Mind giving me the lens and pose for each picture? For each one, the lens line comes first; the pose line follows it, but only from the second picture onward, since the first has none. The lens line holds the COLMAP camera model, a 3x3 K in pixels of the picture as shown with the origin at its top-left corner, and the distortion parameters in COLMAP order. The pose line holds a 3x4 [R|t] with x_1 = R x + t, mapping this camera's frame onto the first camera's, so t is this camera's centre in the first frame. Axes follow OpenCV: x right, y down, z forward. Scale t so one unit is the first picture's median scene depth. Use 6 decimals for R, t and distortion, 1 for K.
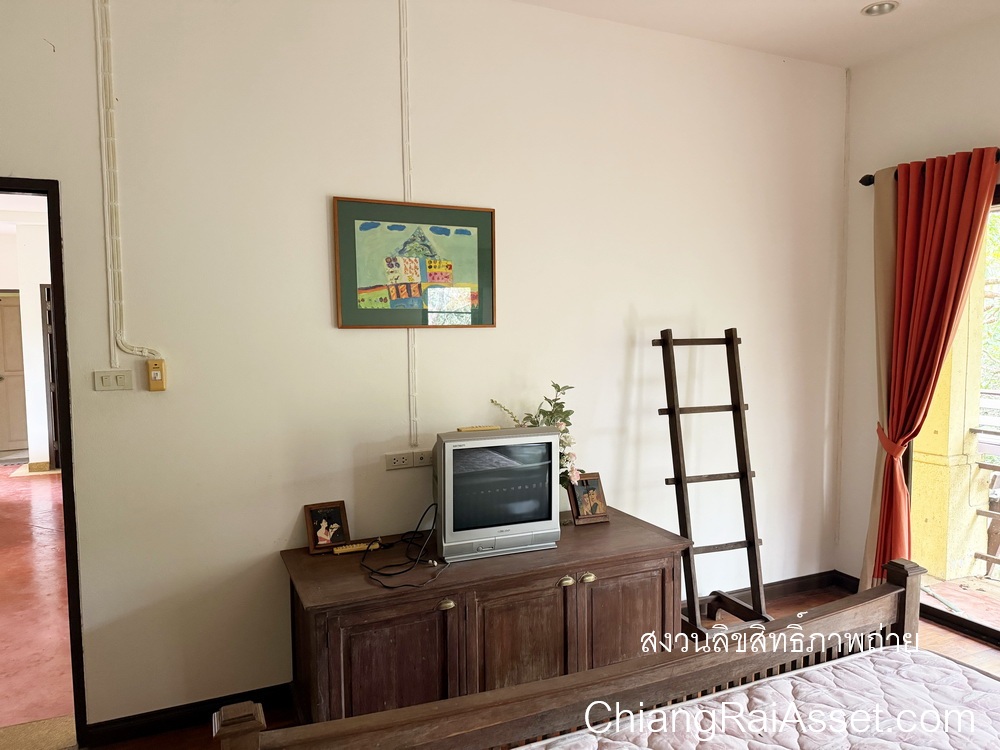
lens RADIAL K [[684.9, 0, 499.1], [0, 684.9, 378.6], [0, 0, 1]] dist [0.093179, -0.119015]
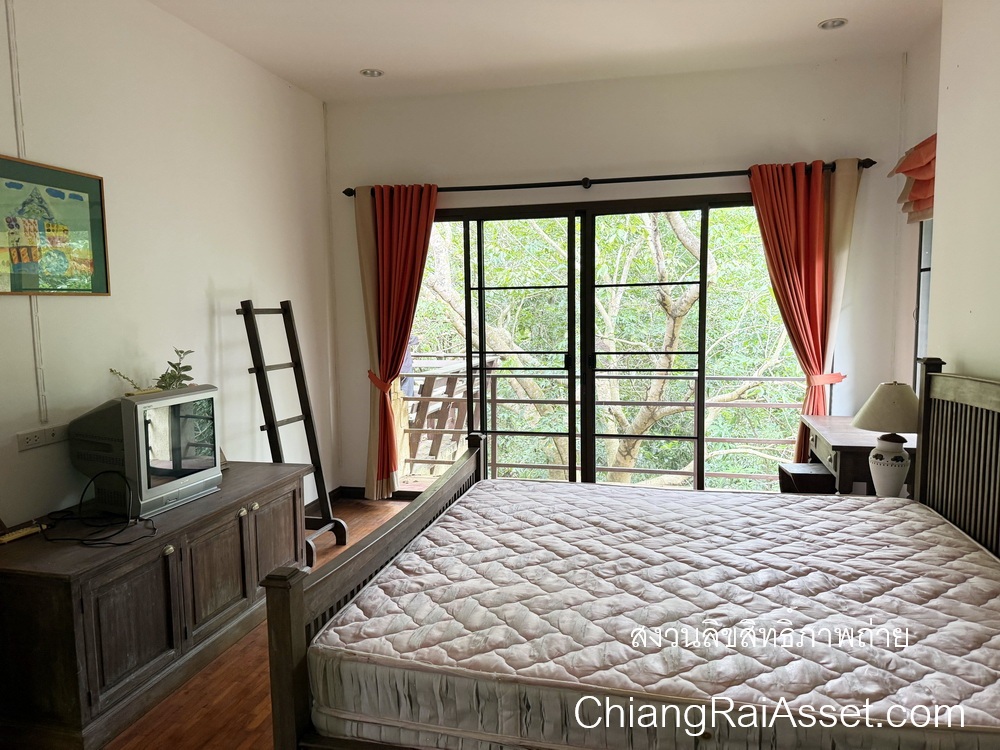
lens RADIAL K [[700.6, 0, 493.9], [0, 700.6, 374.7], [0, 0, 1]] dist [0.094304, -0.121988]
pose [[0.616823, -0.076492, 0.783376, -0.510134], [0.062549, 0.996883, 0.048089, 0.025970], [-0.784613, 0.019337, 0.619685, -0.081532]]
